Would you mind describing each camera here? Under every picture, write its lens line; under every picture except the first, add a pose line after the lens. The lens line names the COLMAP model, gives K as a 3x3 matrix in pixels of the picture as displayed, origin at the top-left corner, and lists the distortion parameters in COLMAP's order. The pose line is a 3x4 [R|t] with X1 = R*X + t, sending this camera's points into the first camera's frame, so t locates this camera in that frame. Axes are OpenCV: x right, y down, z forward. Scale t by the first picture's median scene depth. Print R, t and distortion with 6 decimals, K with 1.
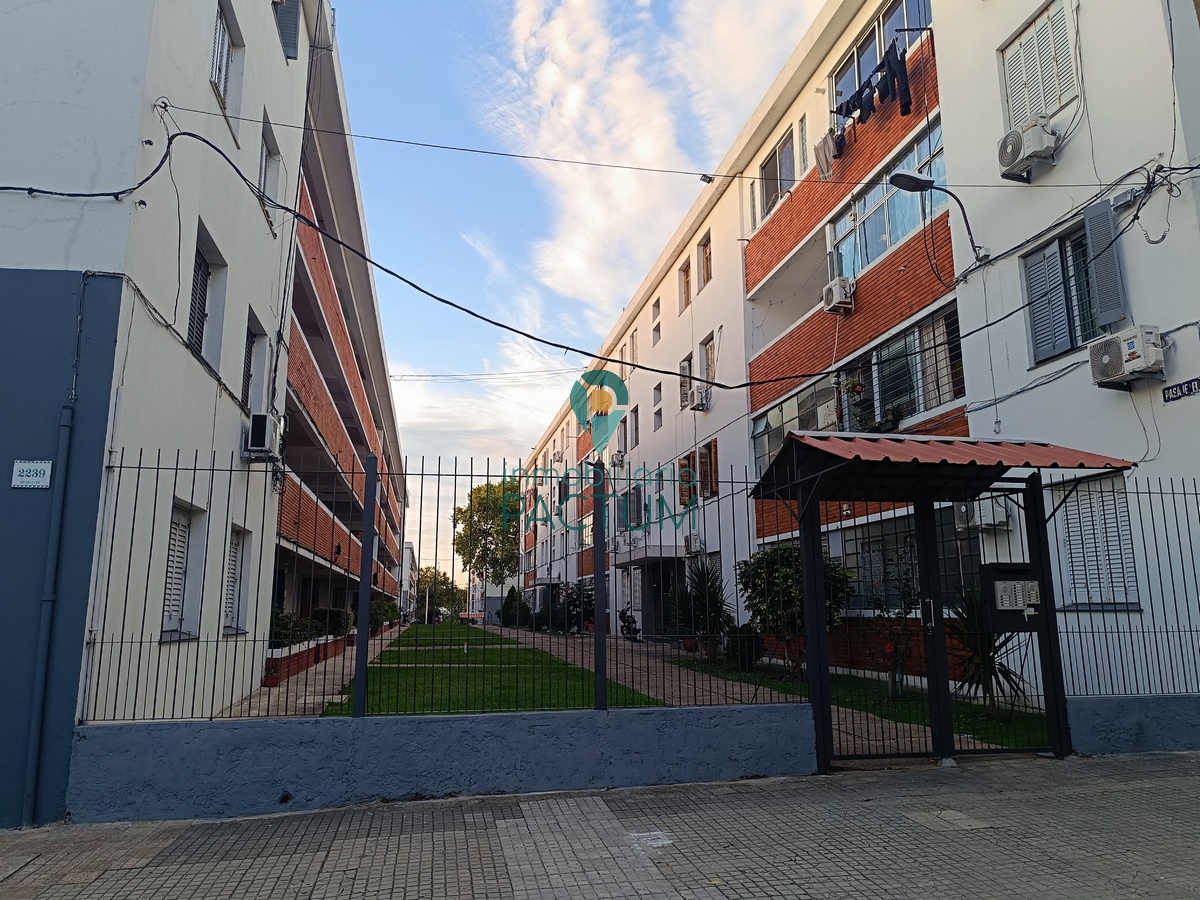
lens RADIAL K [[835.0, 0, 598.3], [0, 835.0, 445.5], [0, 0, 1]] dist [0.011451, -0.015119]
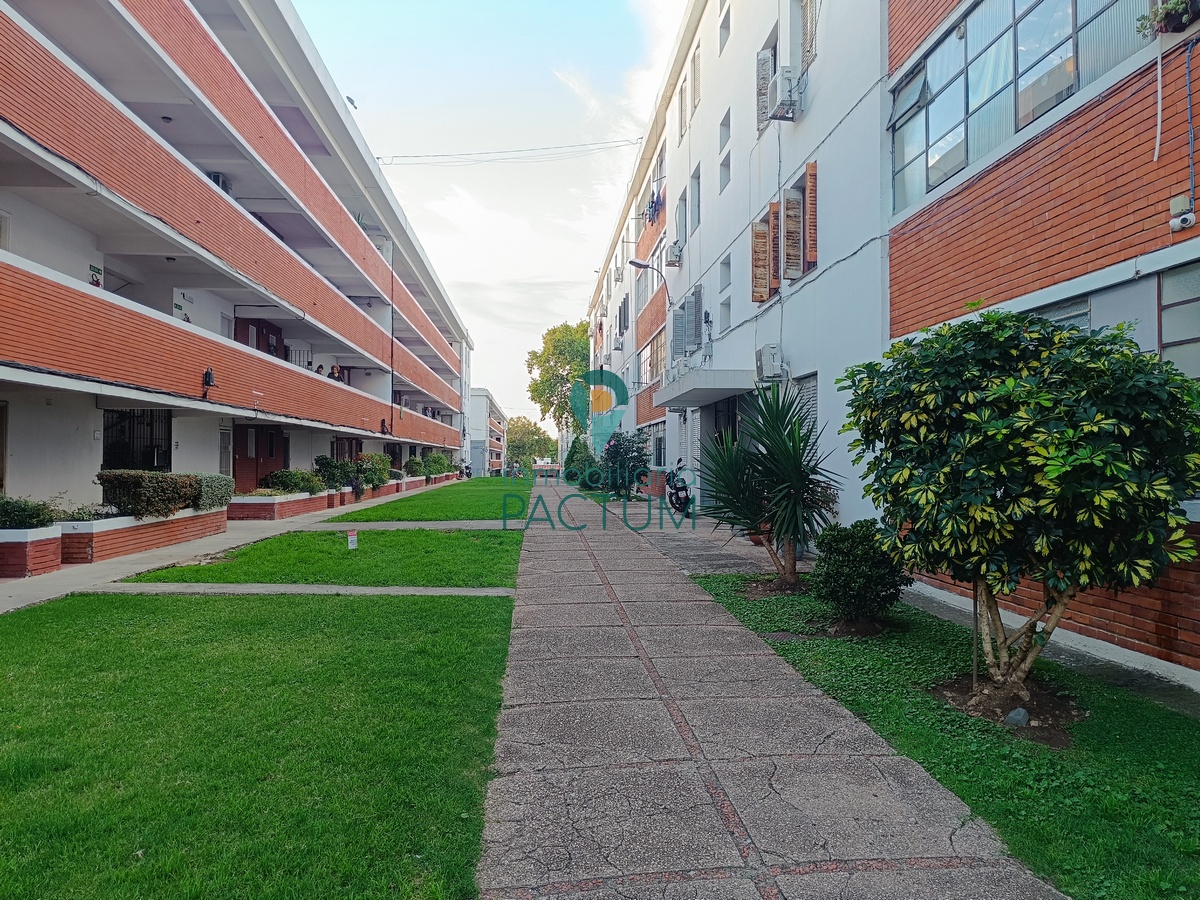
lens RADIAL K [[835.0, 0, 595.4], [0, 835.0, 456.0], [0, 0, 1]] dist [0.011451, -0.015119]
pose [[0.991724, 0.003681, -0.128337, 0.057102], [0.020600, 0.982077, 0.187352, 0.058358], [0.126727, -0.188445, 0.973873, 0.341465]]
